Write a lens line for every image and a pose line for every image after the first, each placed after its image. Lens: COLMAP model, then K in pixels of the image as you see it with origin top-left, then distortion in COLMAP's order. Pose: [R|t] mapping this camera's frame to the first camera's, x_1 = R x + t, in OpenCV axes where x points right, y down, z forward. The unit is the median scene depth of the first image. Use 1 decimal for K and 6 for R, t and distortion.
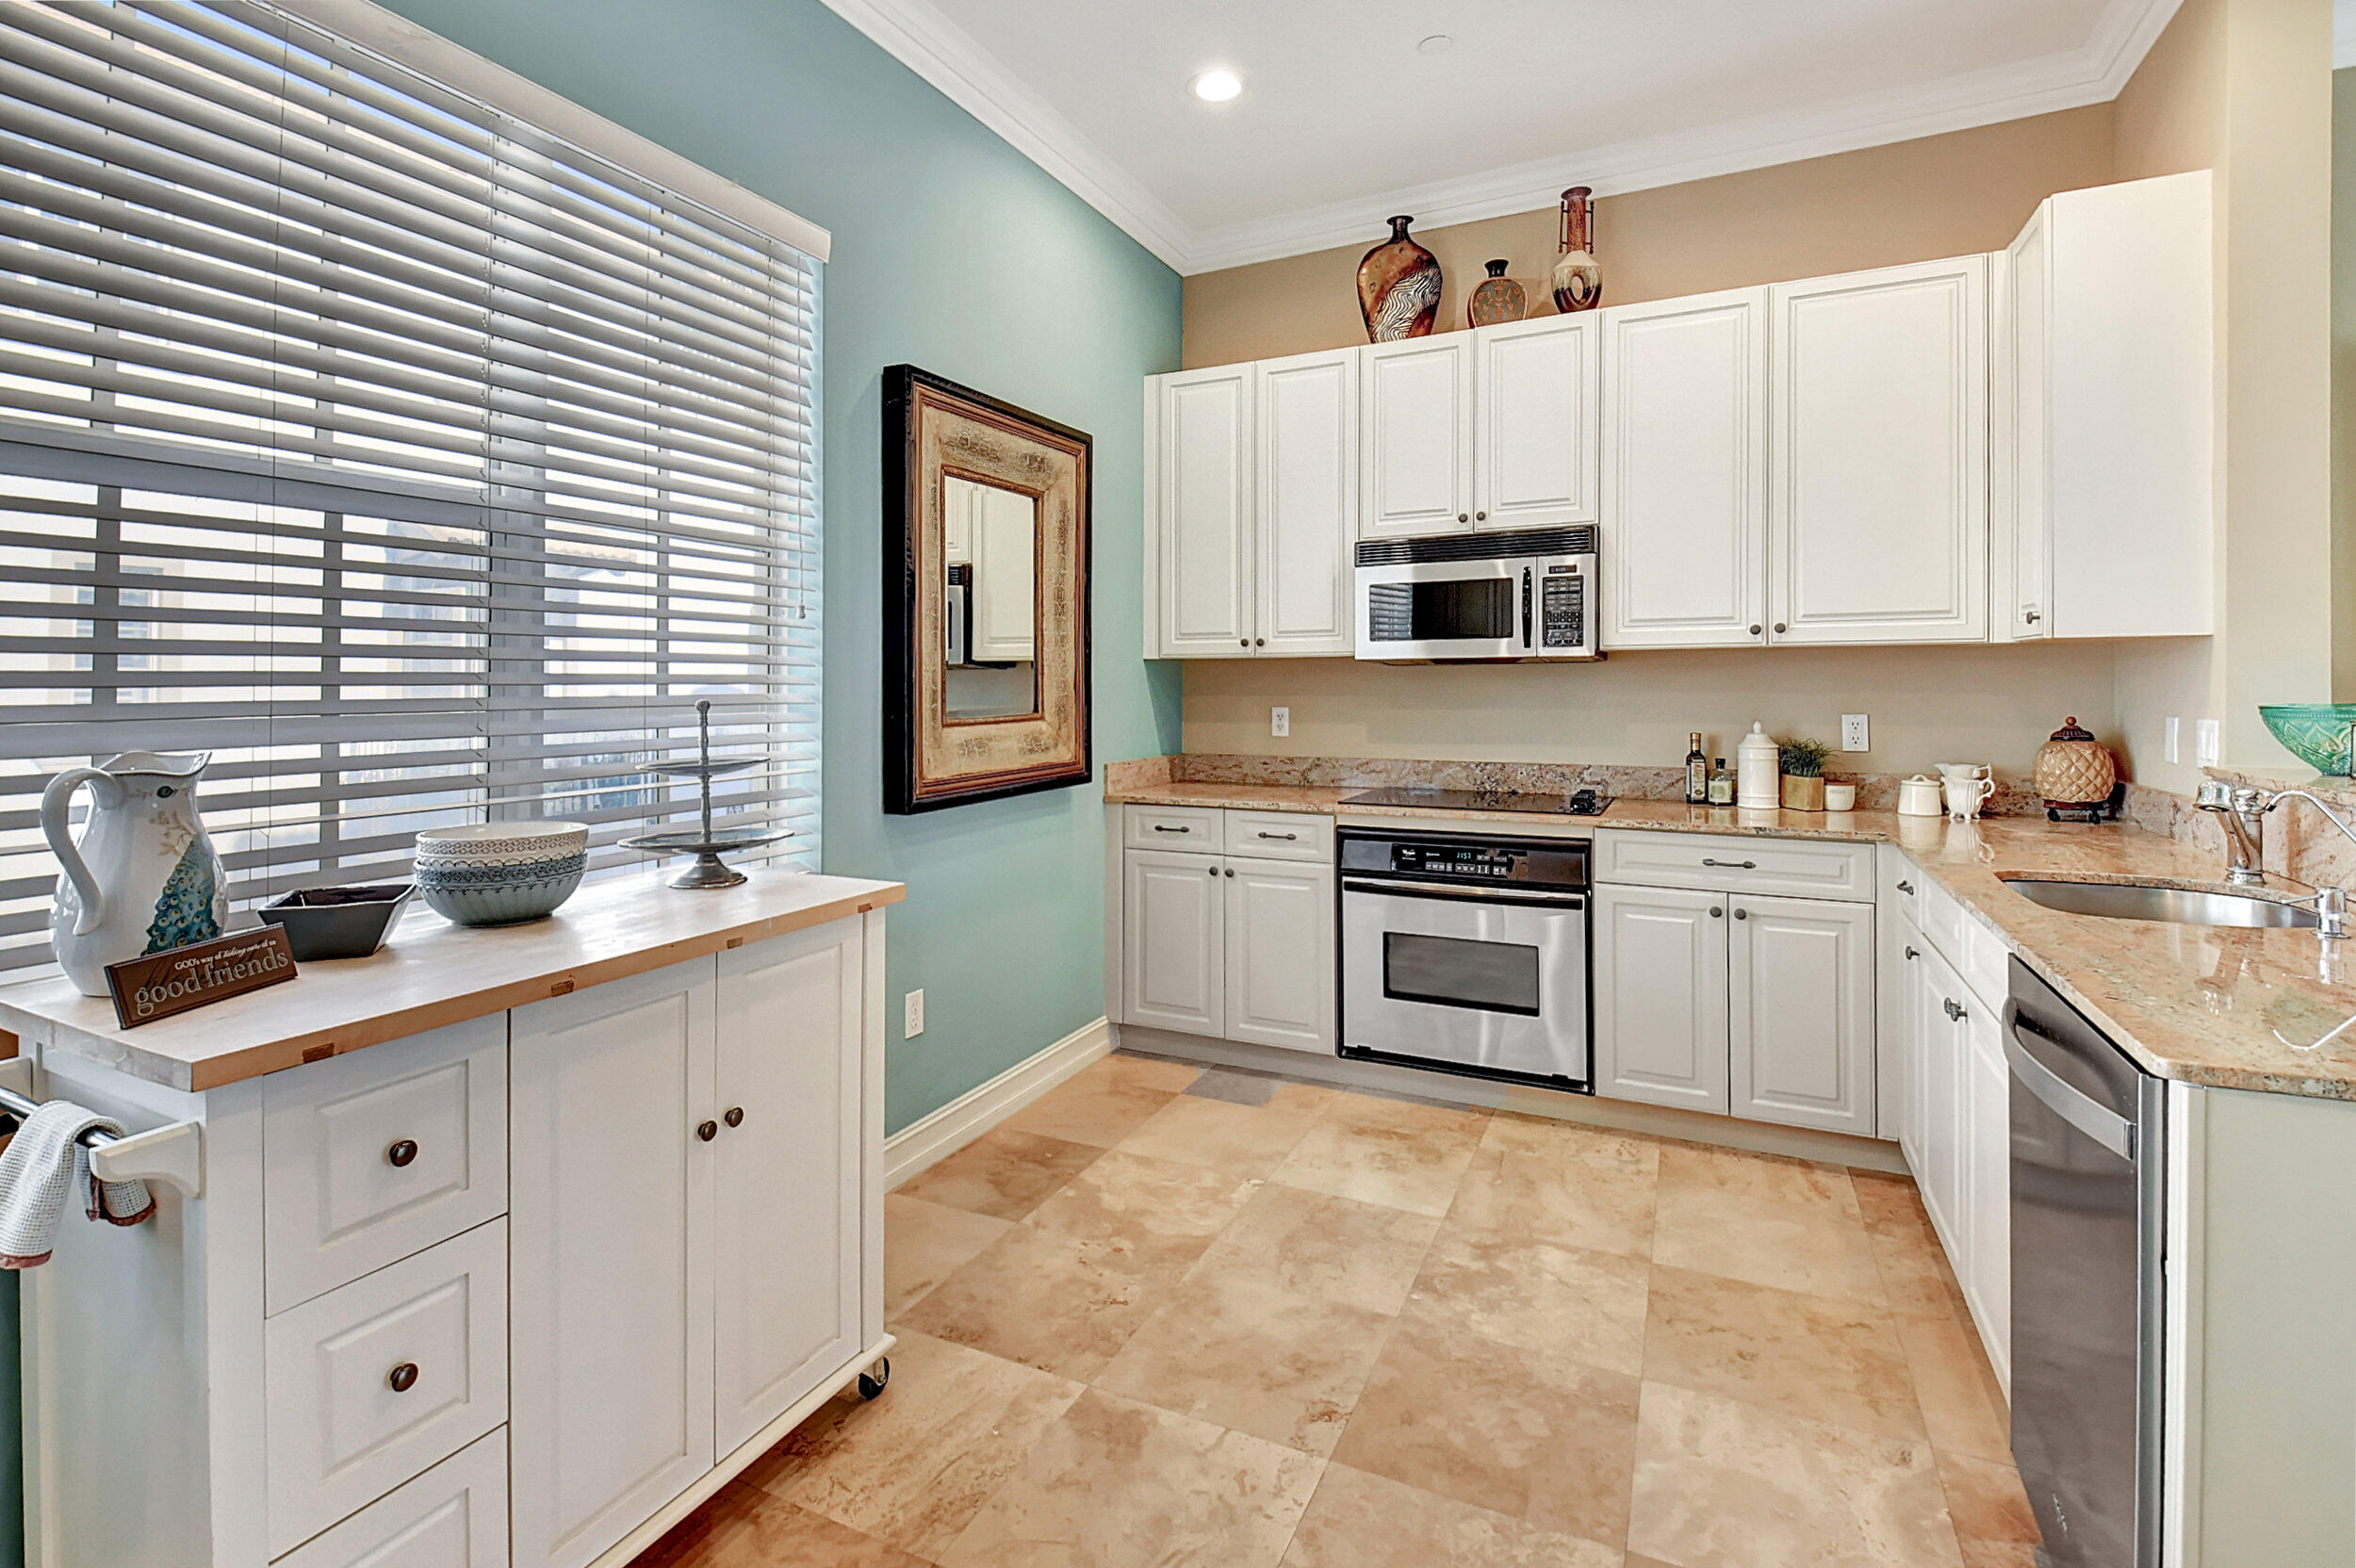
lens RADIAL K [[1092.0, 0, 1173.5], [0, 1092.0, 677.7], [0, 0, 1]] dist [0.021776, -0.032992]
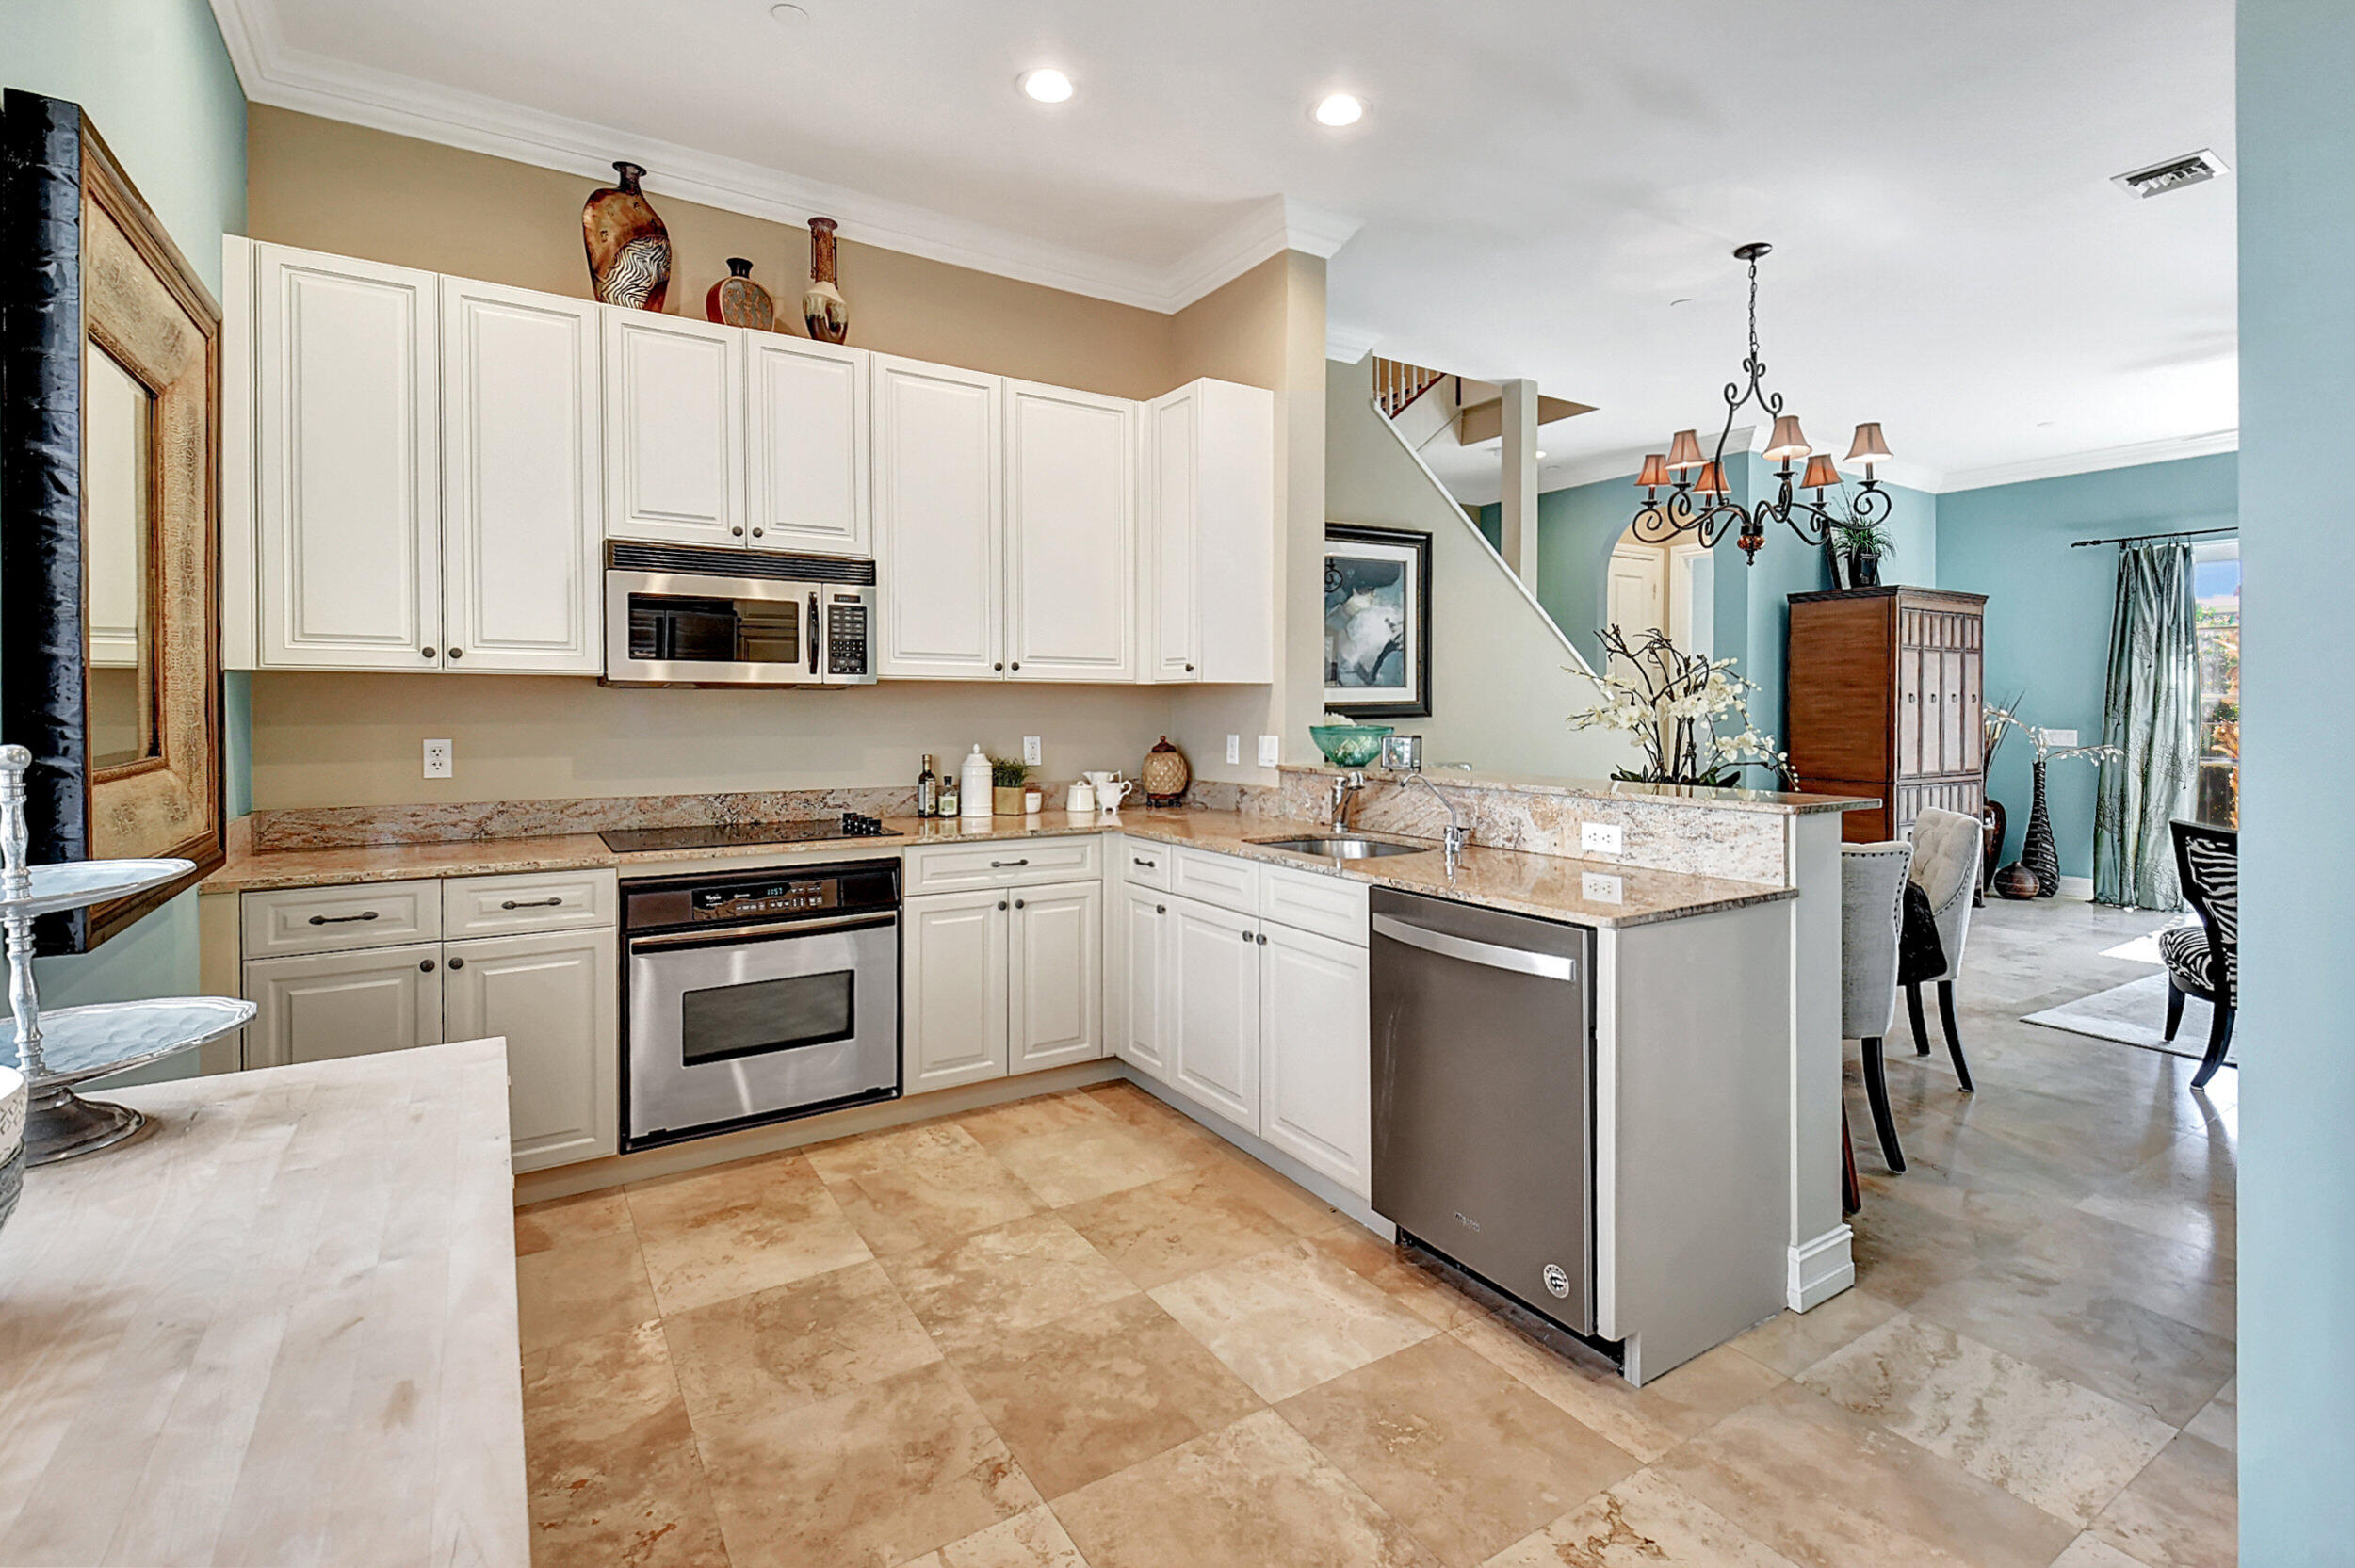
lens RADIAL K [[1049.5, 0, 1179.6], [0, 1049.5, 726.2], [0, 0, 1]] dist [0.052733, -0.047448]
pose [[0.527480, -0.007688, 0.849533, -0.323596], [-0.010632, 0.999821, 0.015650, 0.001317], [-0.849501, -0.017287, 0.527303, 0.219203]]
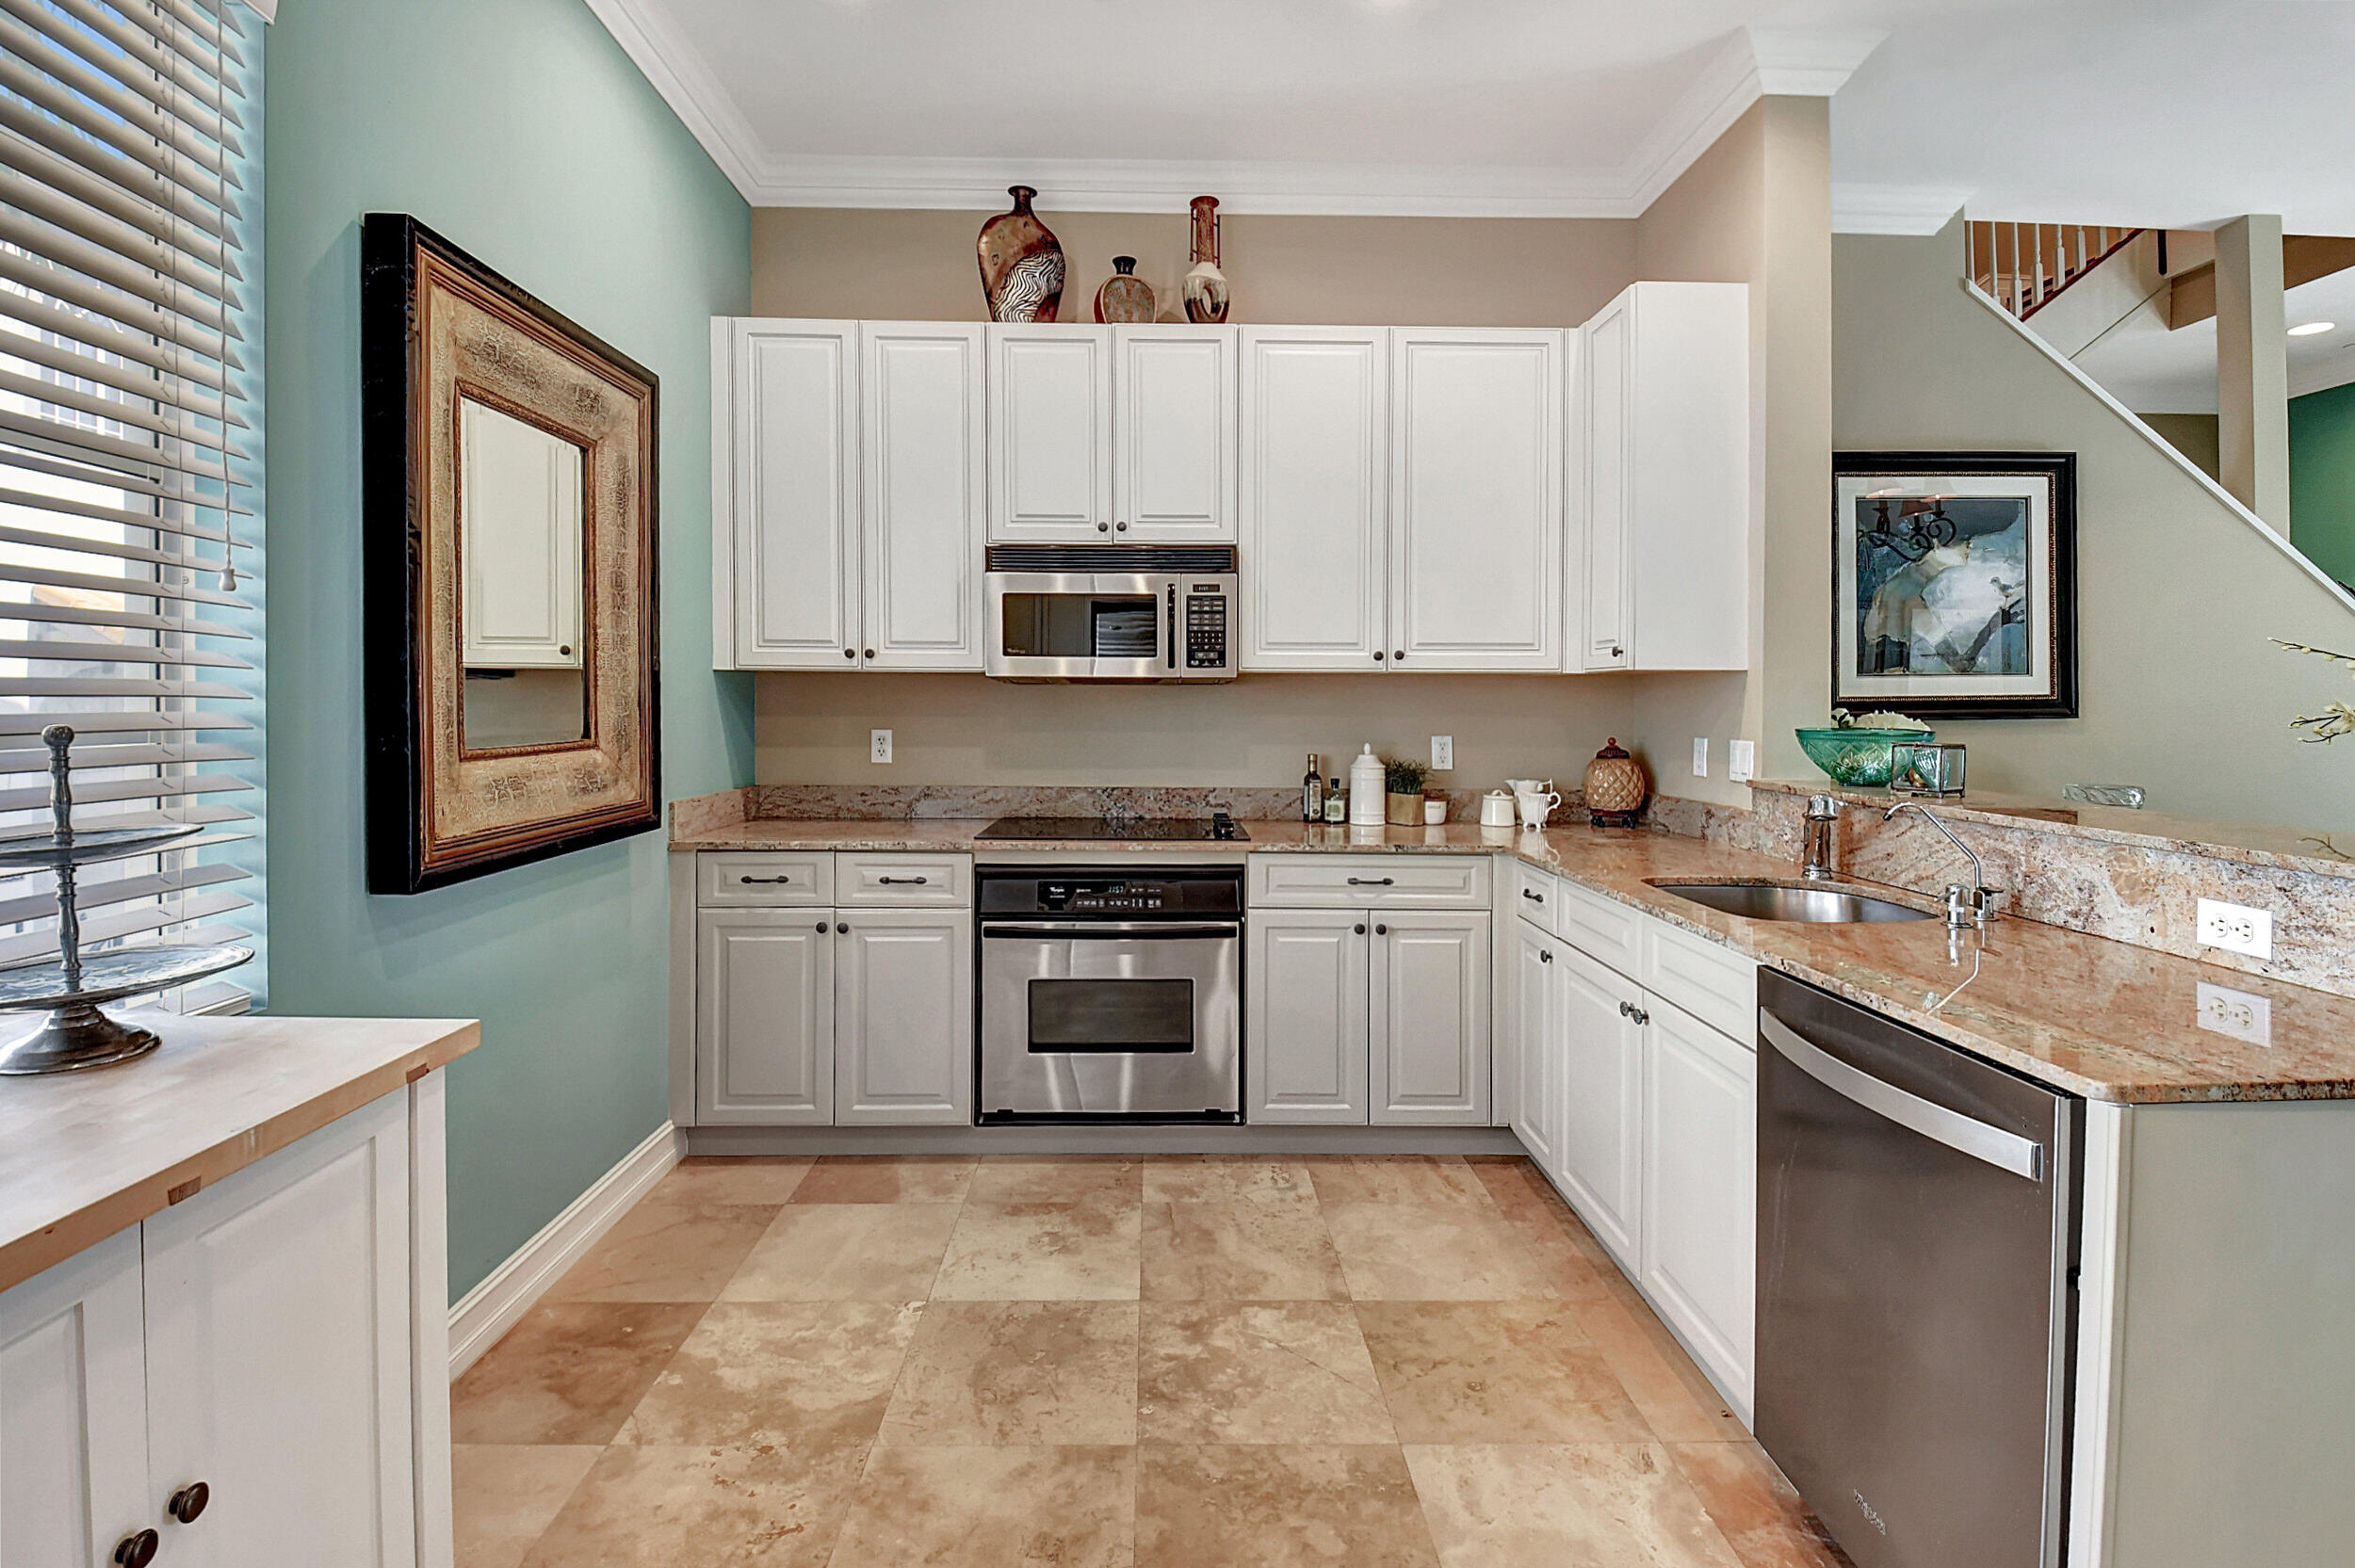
lens RADIAL K [[1073.1, 0, 1181.4], [0, 1073.1, 718.1], [0, 0, 1]] dist [0.014339, -0.022581]
pose [[0.890705, 0.003761, 0.454566, -0.098823], [-0.012786, 0.999777, 0.016783, 0.001149], [-0.454402, -0.020761, 0.890555, 0.164601]]
